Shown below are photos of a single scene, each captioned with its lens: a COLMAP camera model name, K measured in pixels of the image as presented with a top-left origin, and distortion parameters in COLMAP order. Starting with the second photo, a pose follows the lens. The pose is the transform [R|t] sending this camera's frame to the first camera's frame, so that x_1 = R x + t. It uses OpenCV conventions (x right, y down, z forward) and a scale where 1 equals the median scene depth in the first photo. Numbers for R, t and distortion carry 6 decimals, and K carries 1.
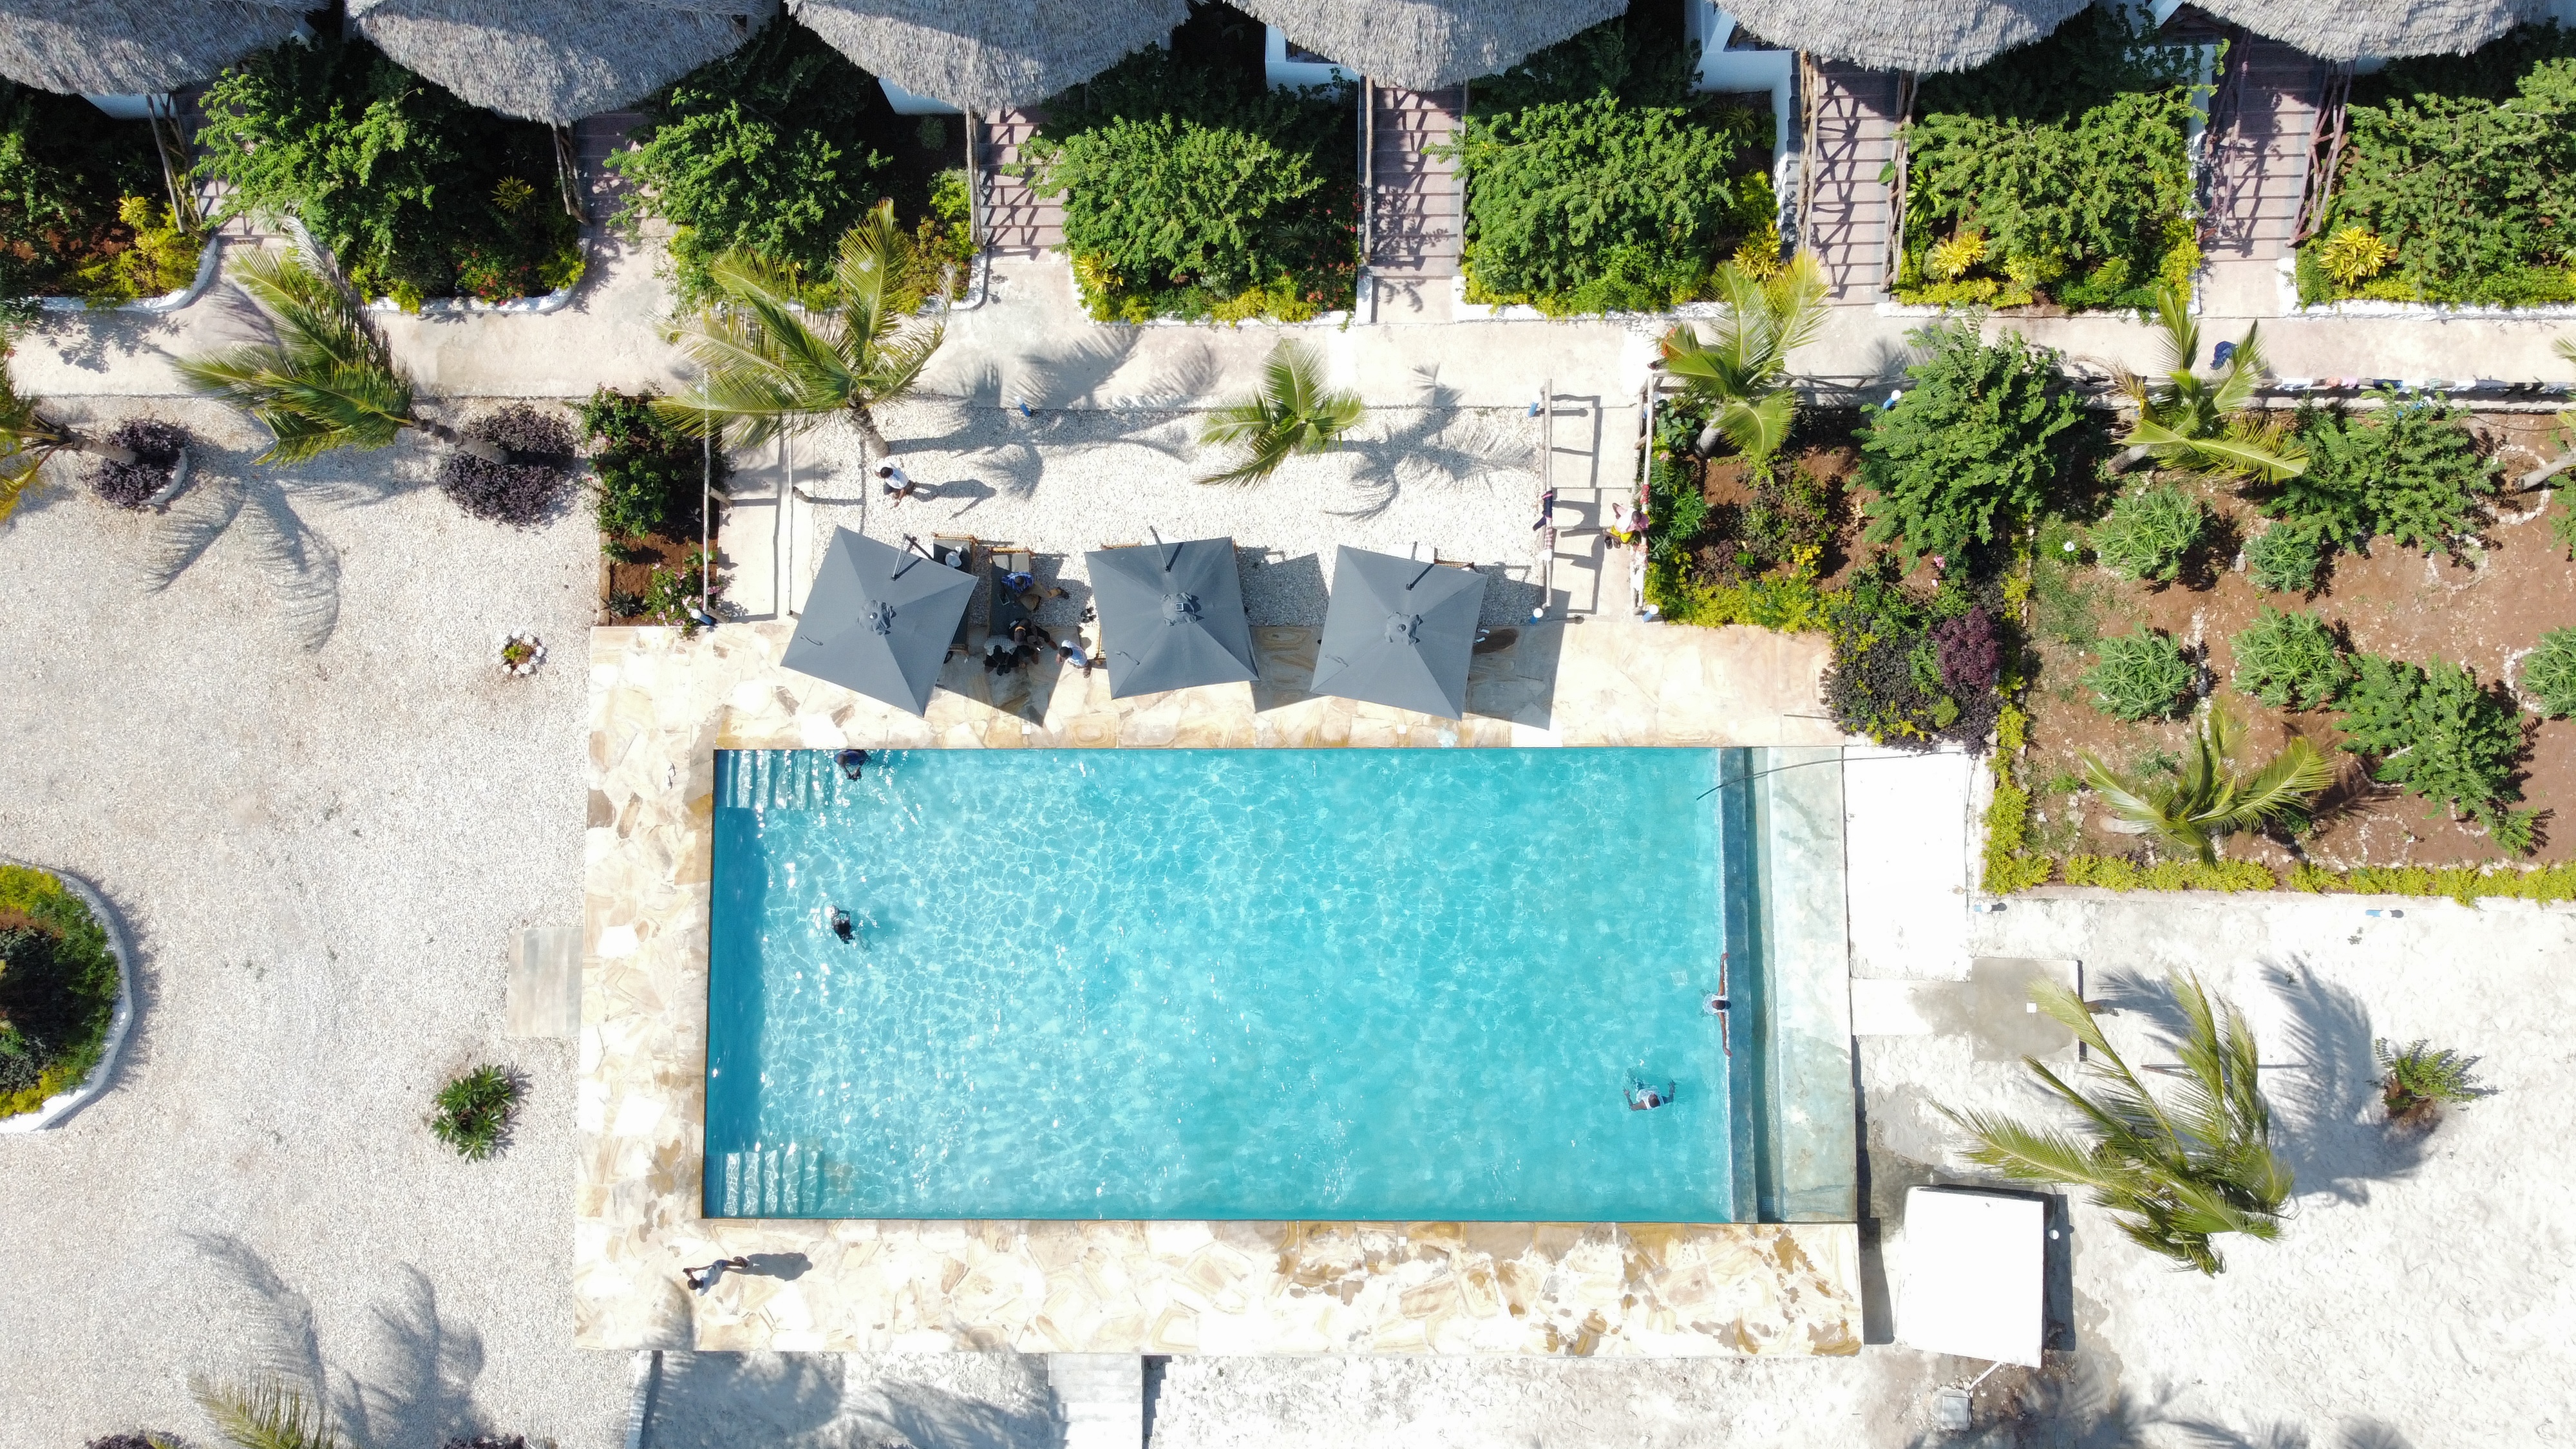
lens RADIAL K [[1951.9, 0, 1285.5], [0, 1951.9, 730.5], [0, 0, 1]] dist [0.005301, -0.013322]
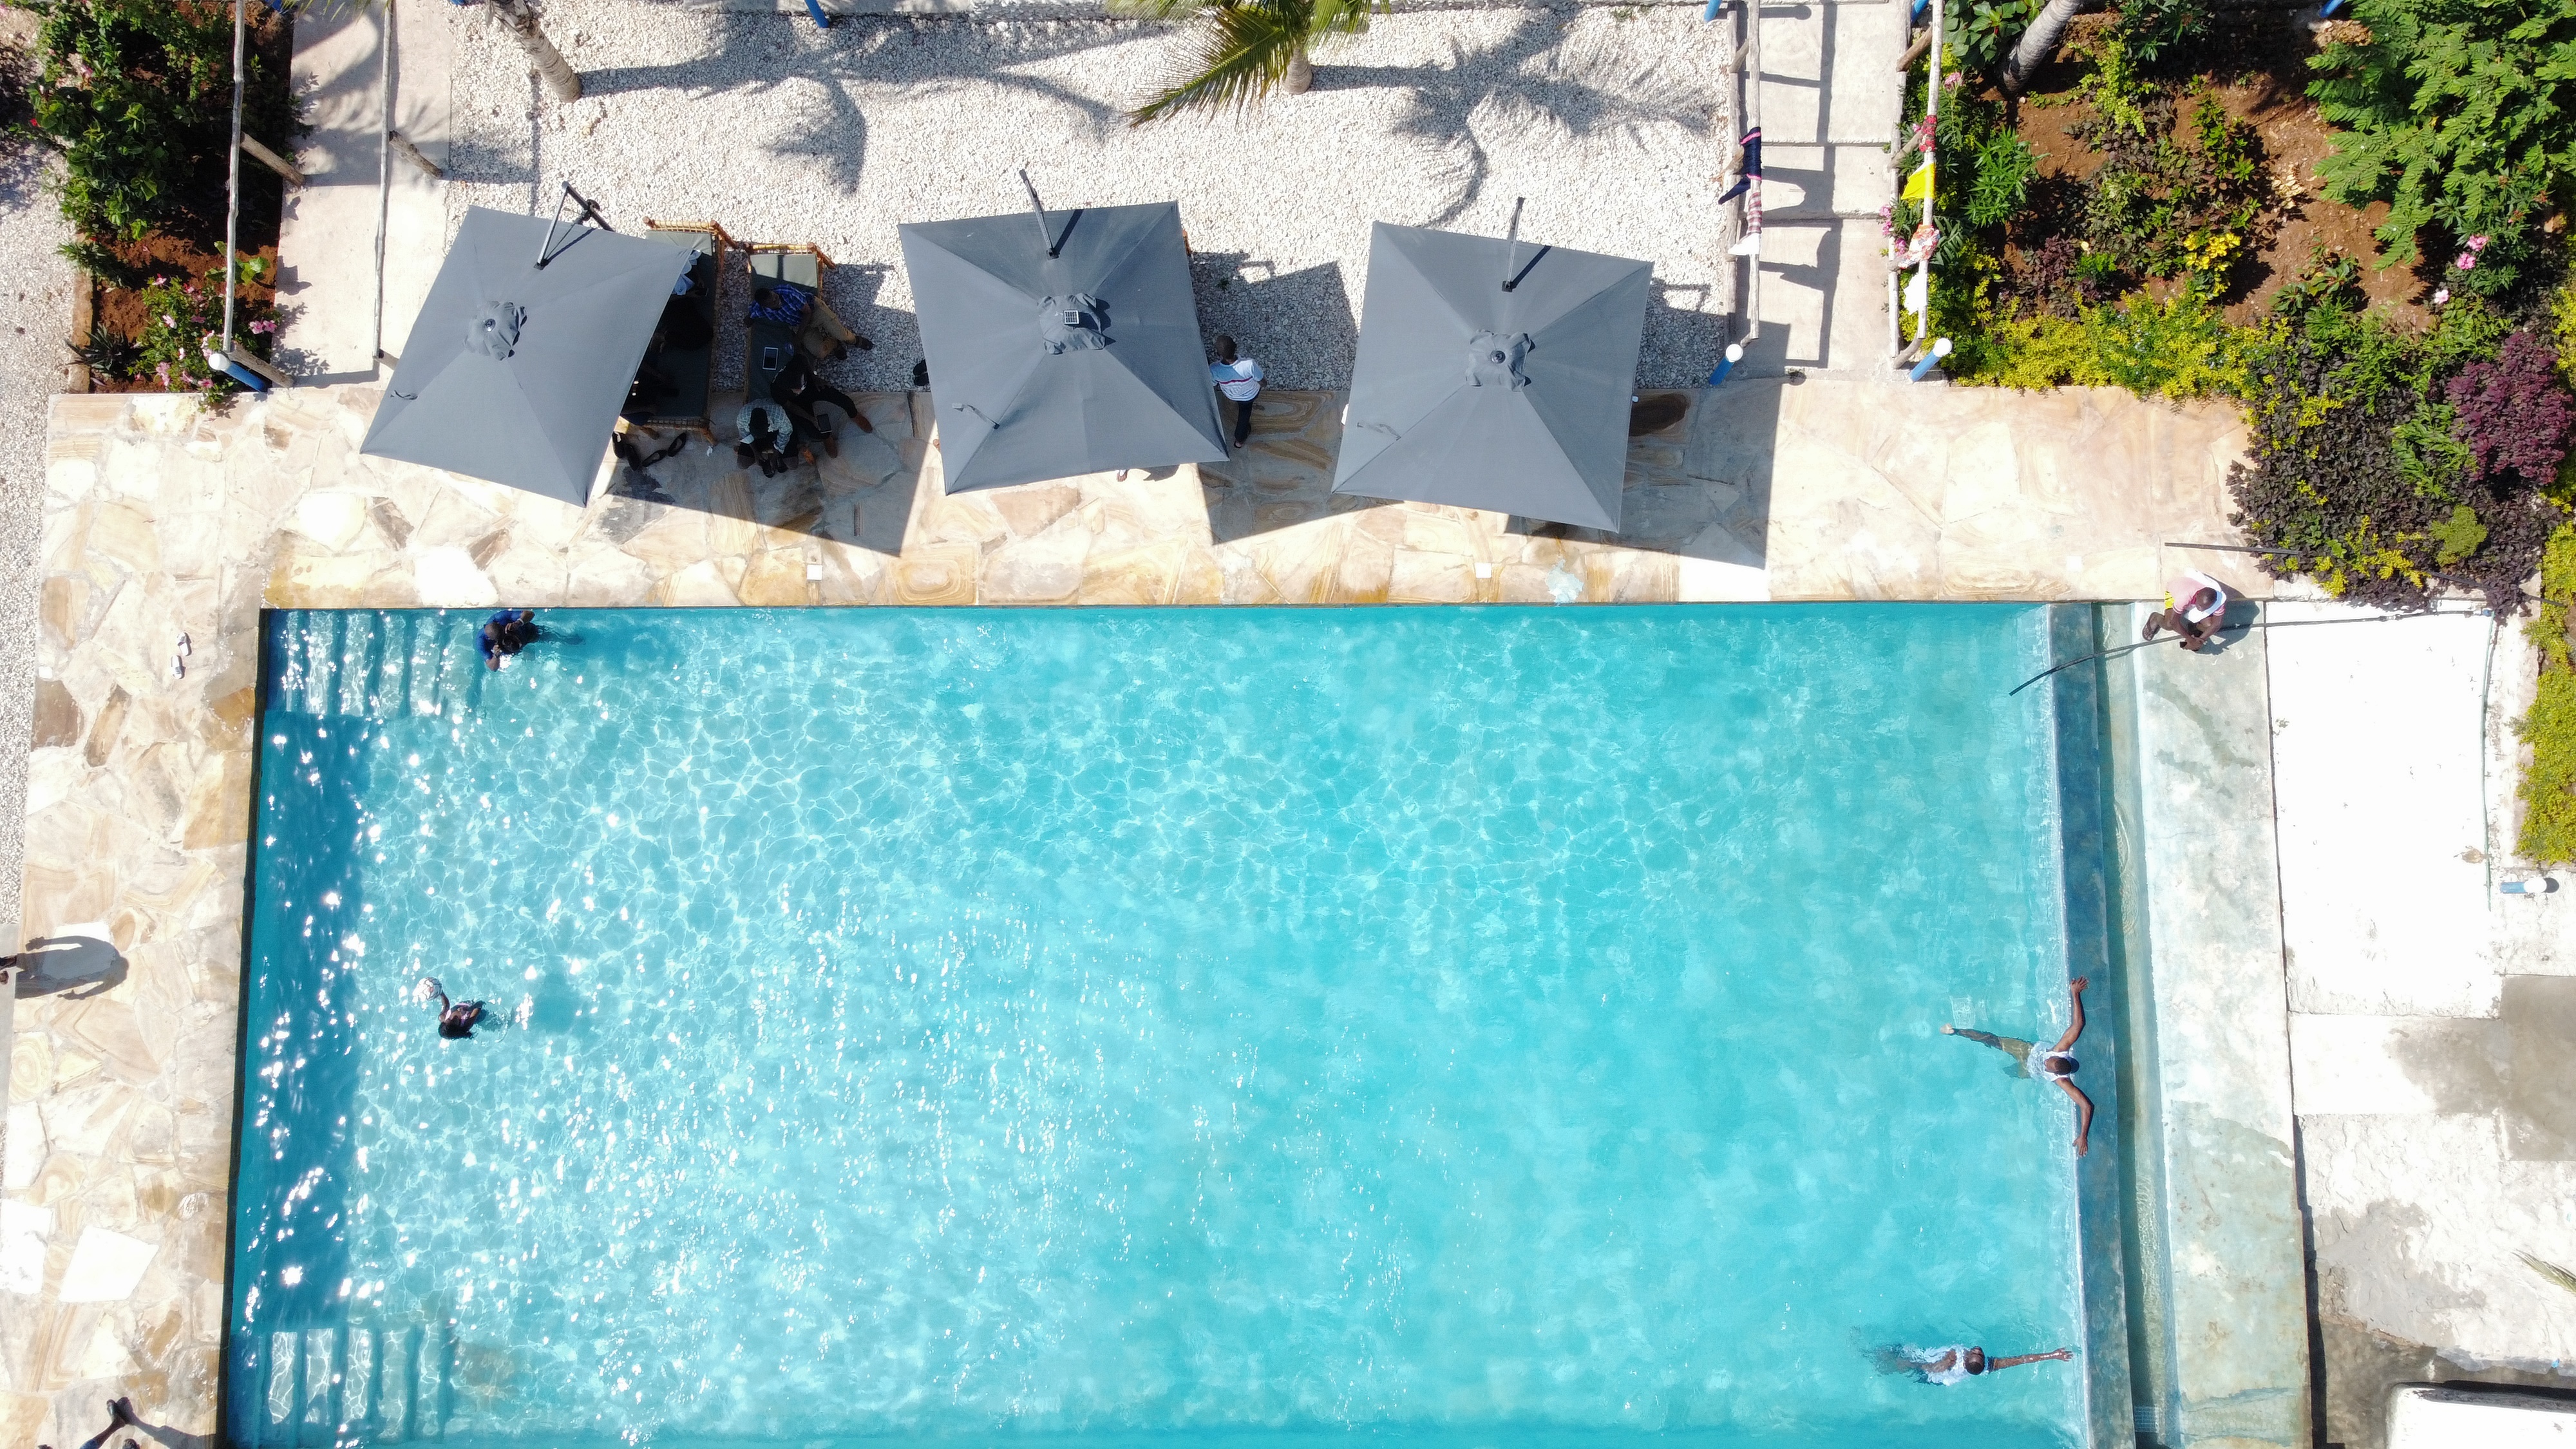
lens RADIAL K [[1951.9, 0, 1288.9], [0, 1951.9, 720.9], [0, 0, 1]] dist [0.005301, -0.013322]
pose [[0.999997, -0.001635, -0.002033, 0.004589], [0.001638, 0.999997, 0.001635, 0.041576], [0.002030, -0.001638, 0.999997, 0.438295]]
